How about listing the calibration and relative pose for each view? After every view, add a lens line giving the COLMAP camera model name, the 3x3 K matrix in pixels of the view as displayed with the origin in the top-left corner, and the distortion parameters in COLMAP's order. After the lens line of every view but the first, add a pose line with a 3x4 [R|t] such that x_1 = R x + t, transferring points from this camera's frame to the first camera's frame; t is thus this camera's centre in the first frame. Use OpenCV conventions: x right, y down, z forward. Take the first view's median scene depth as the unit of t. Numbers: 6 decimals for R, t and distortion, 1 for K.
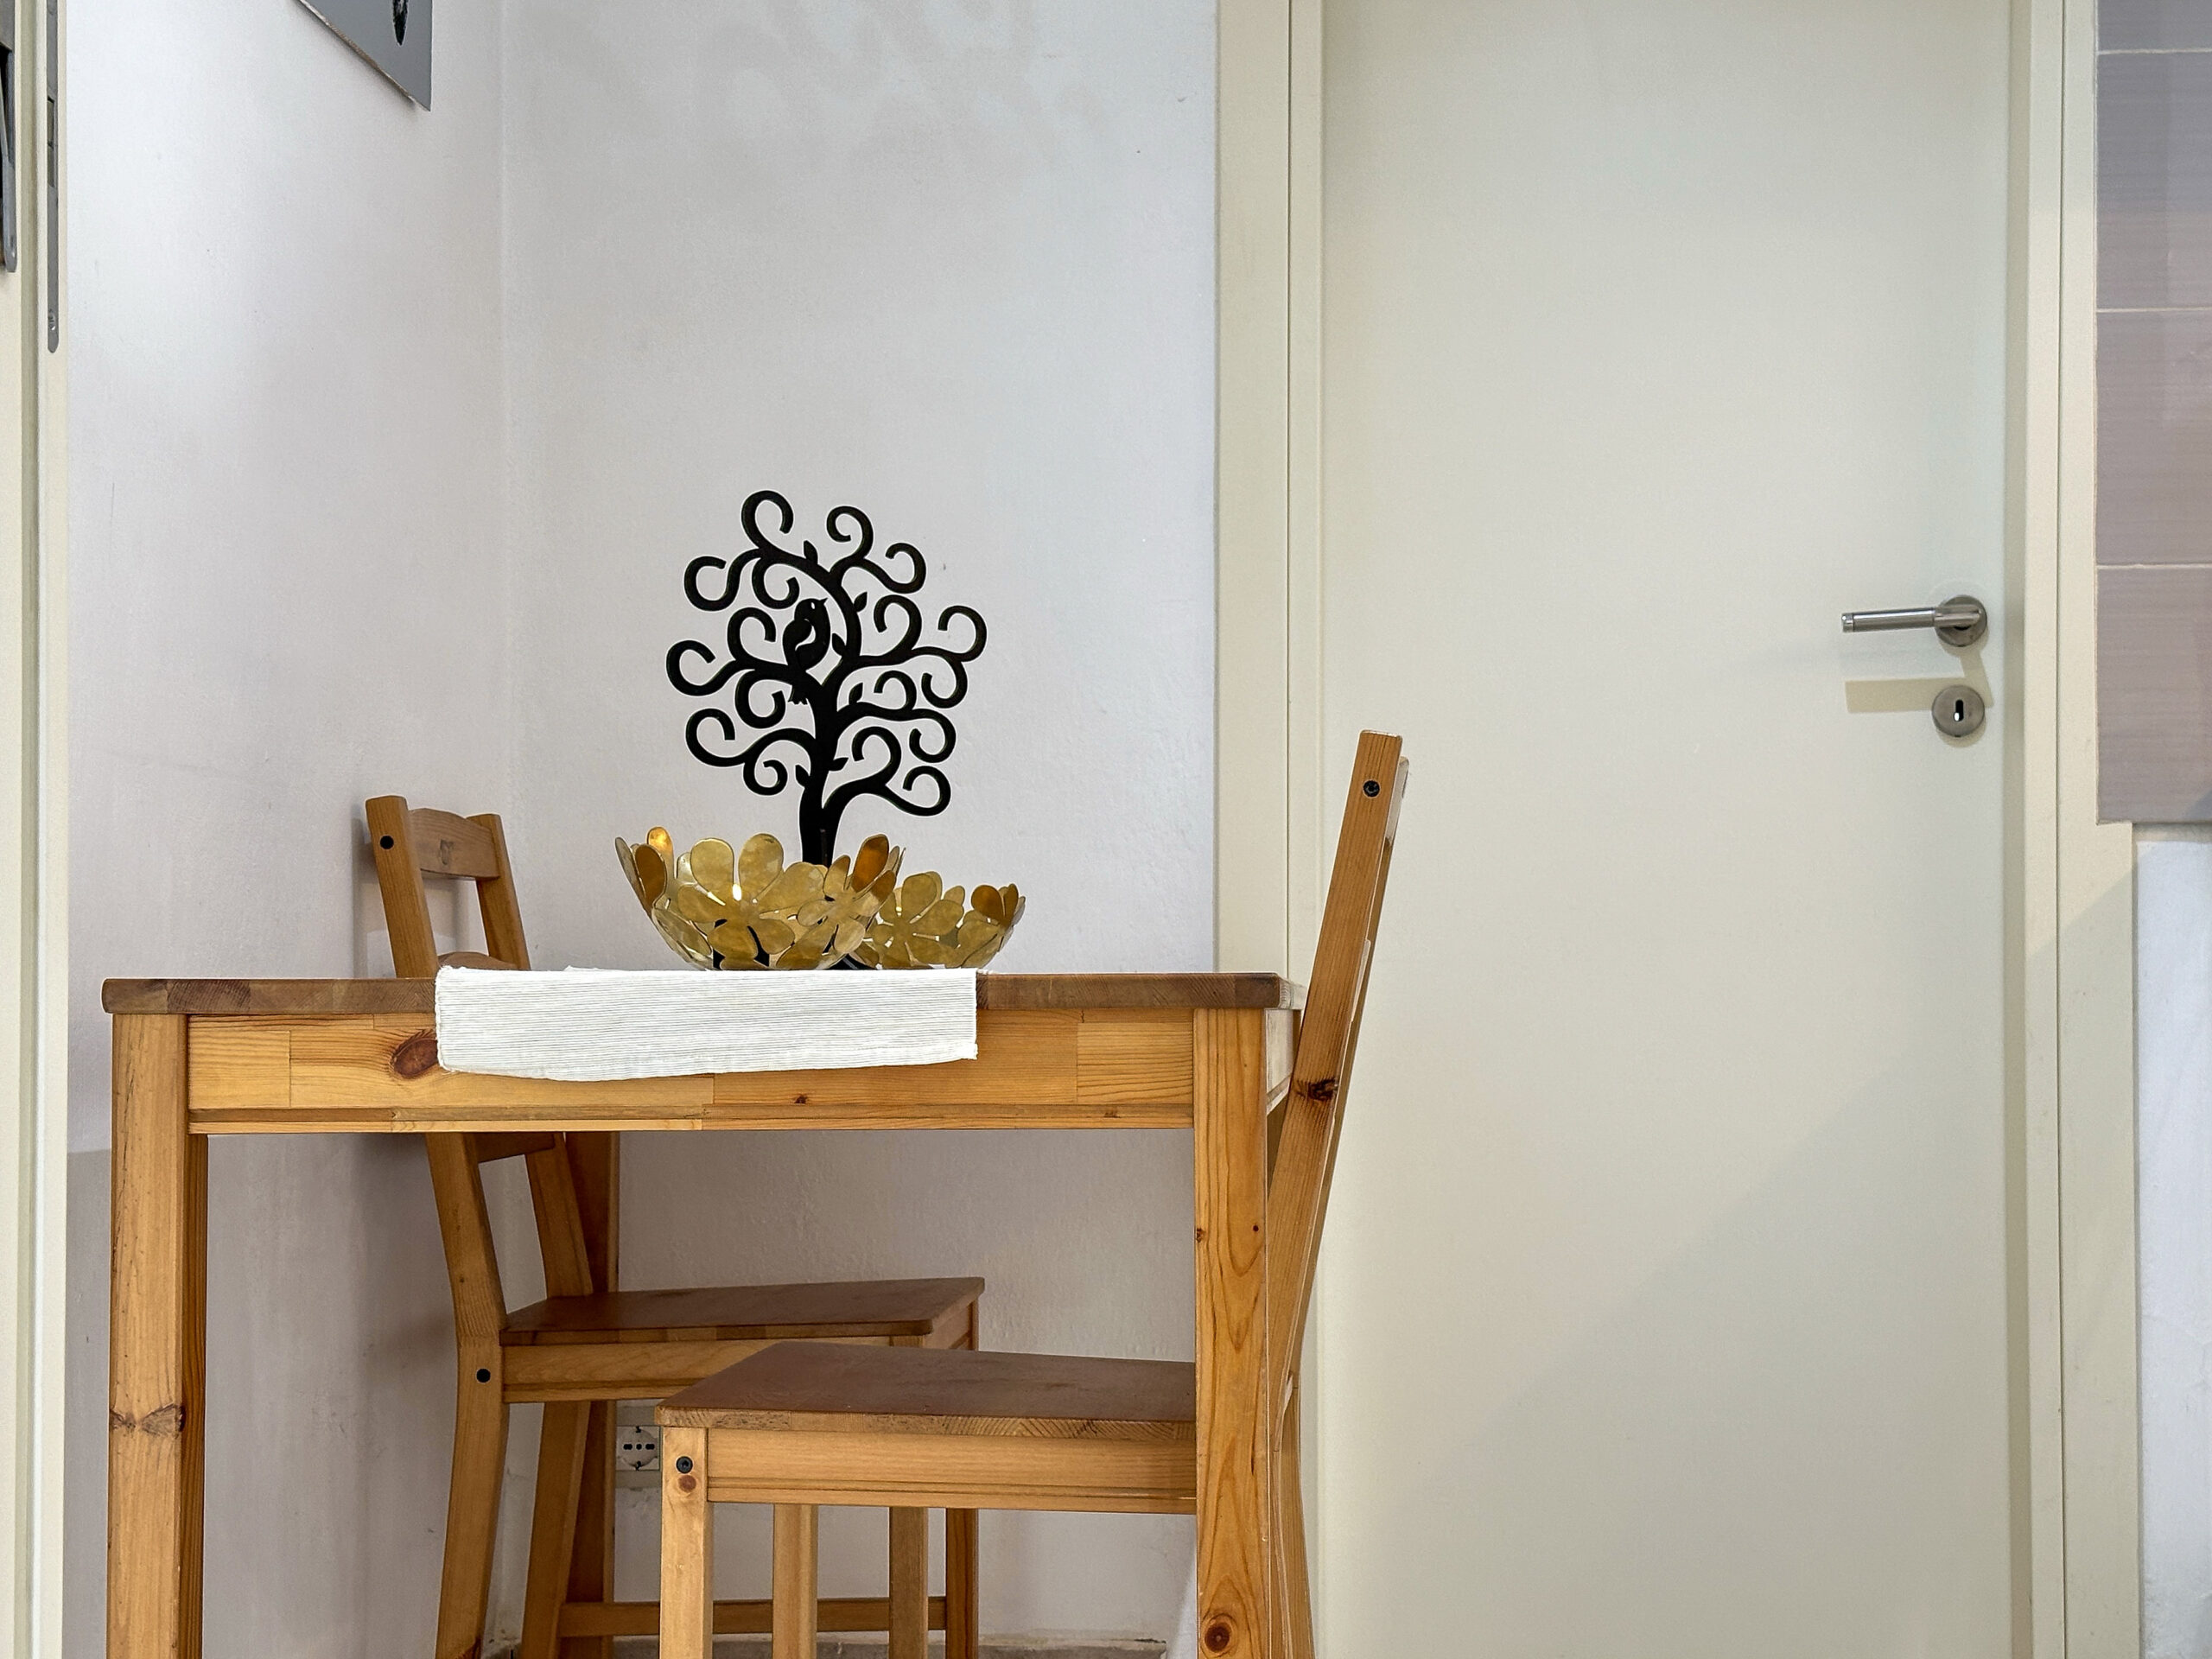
lens RADIAL K [[3123.6, 0, 1206.6], [0, 3123.6, 964.2], [0, 0, 1]] dist [0.140343, 0.000000]
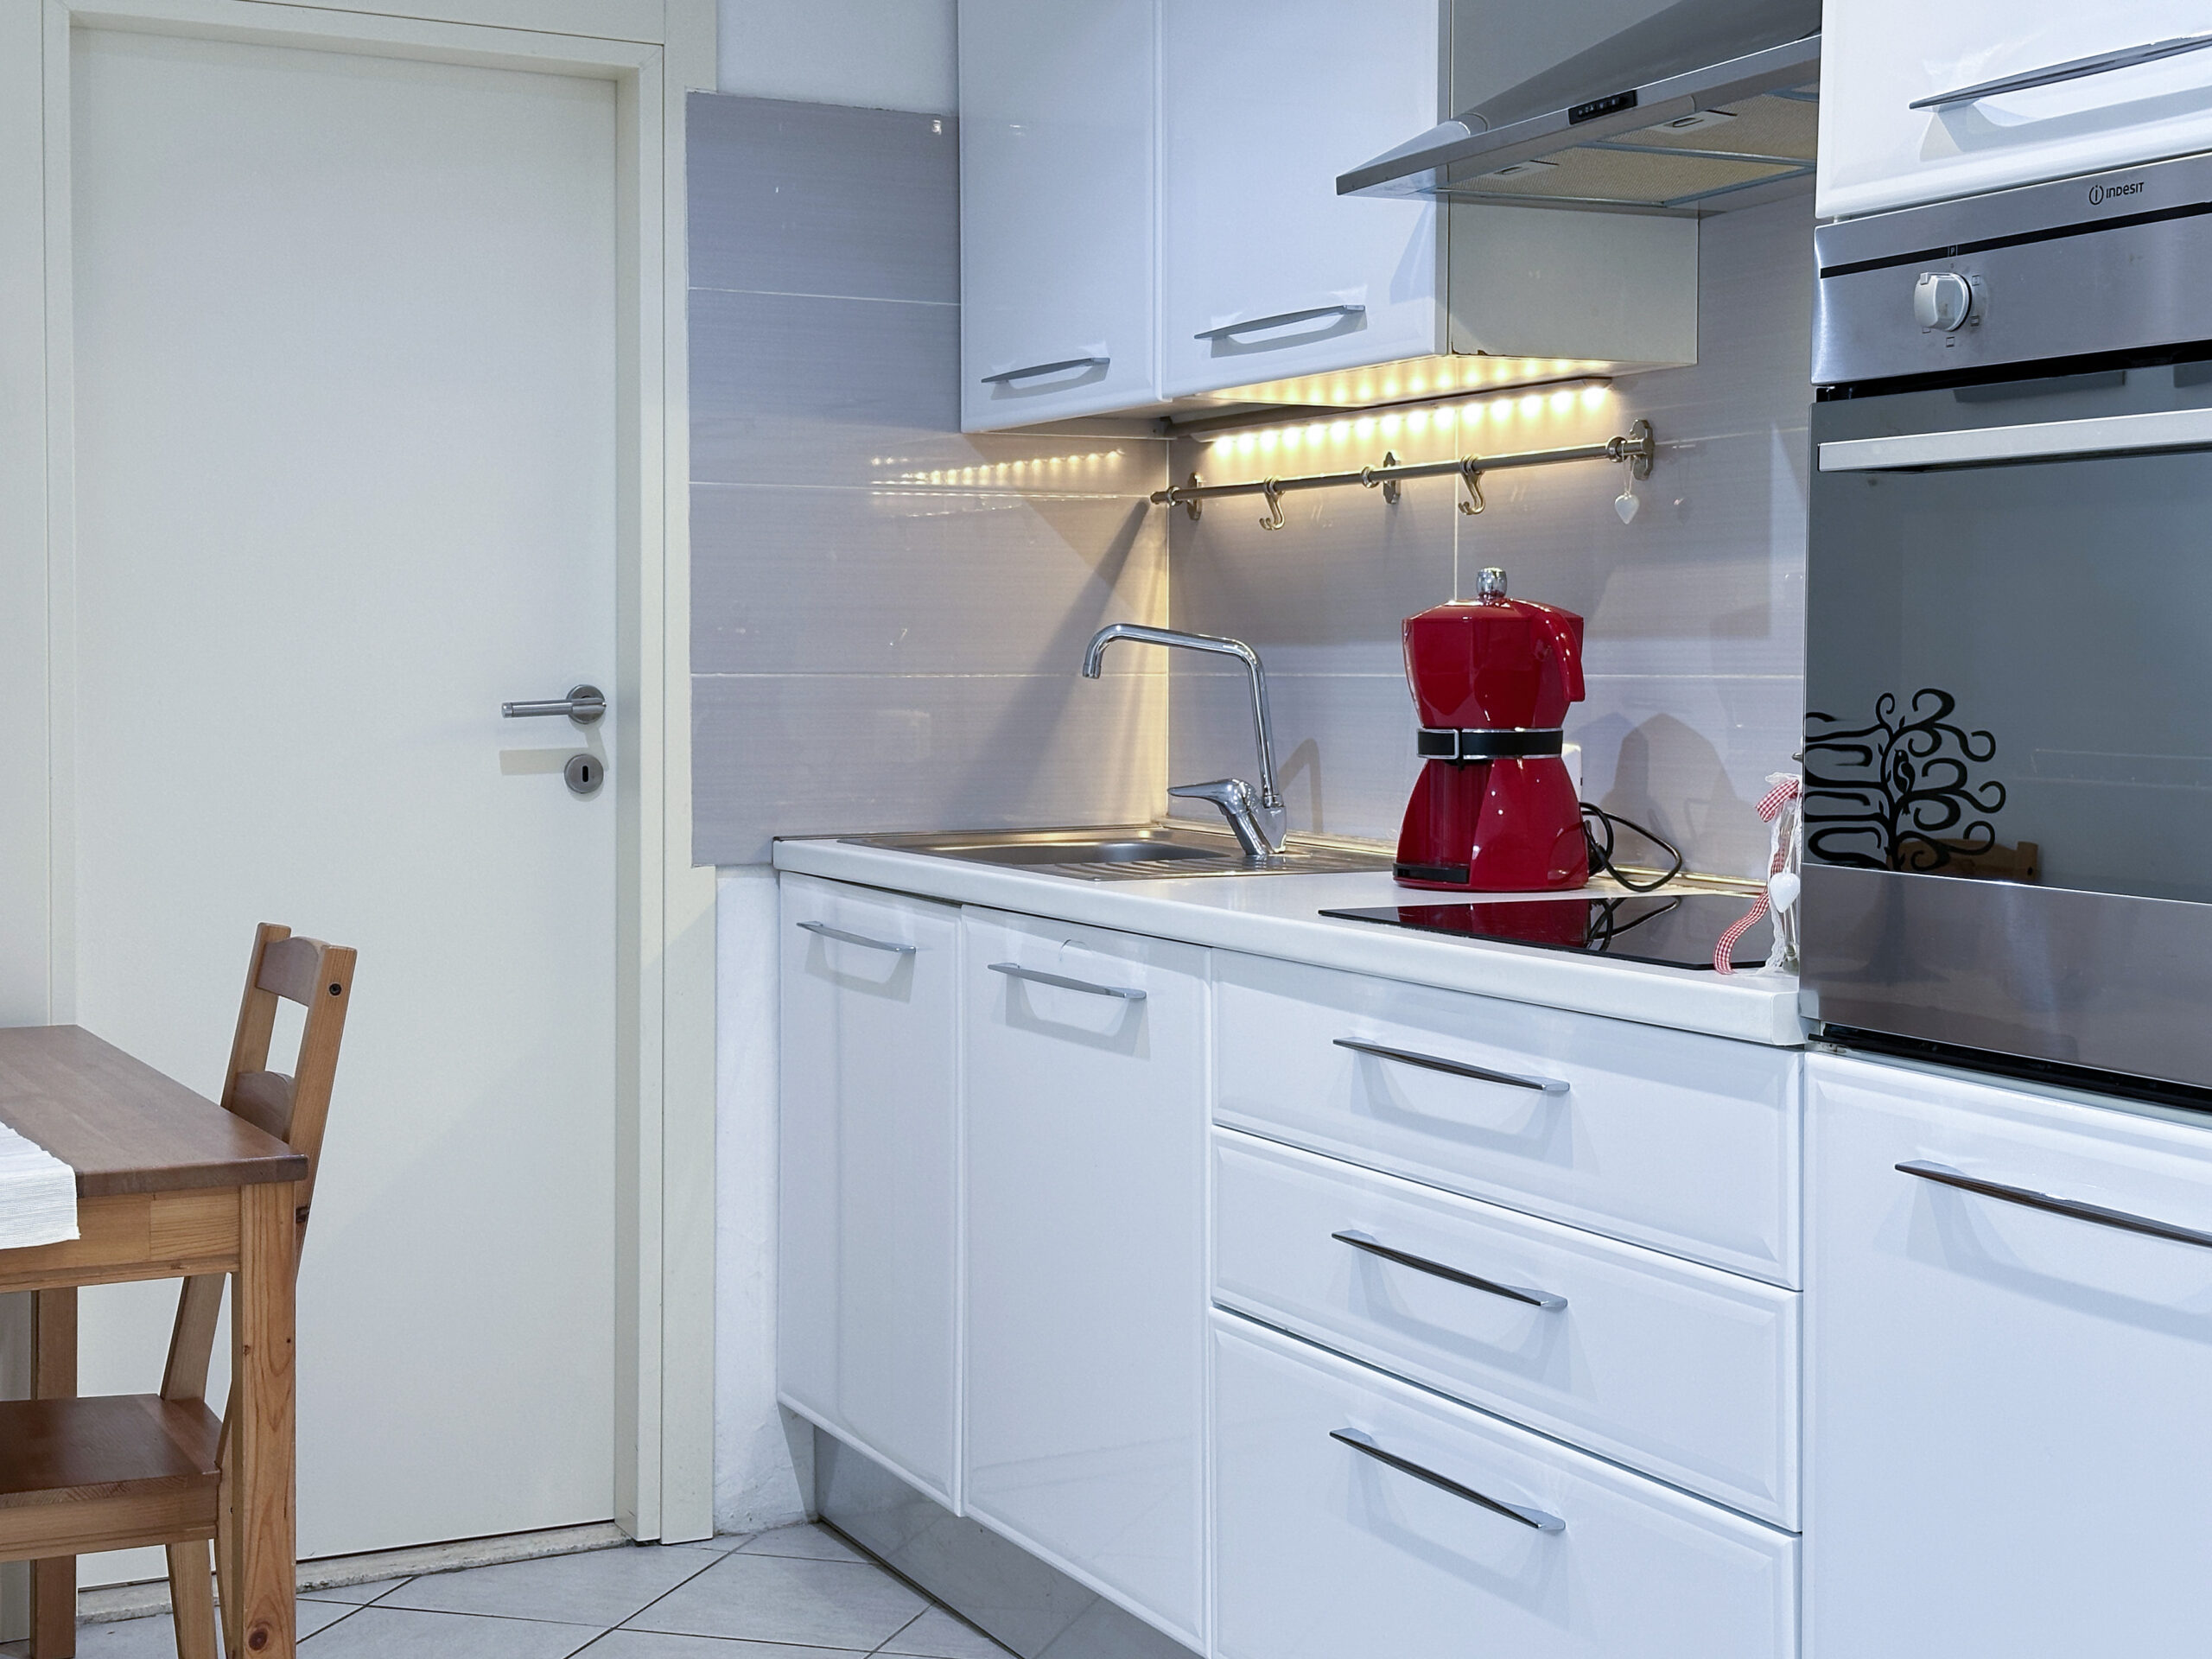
lens RADIAL K [[3123.6, 0, 1076.4], [0, 3123.6, 789.8], [0, 0, 1]] dist [0.140343, 0.000000]
pose [[0.869298, -0.014465, 0.494077, -0.285027], [-0.012543, 0.998604, 0.051305, -0.180953], [-0.494129, -0.050797, 0.867903, -0.285387]]
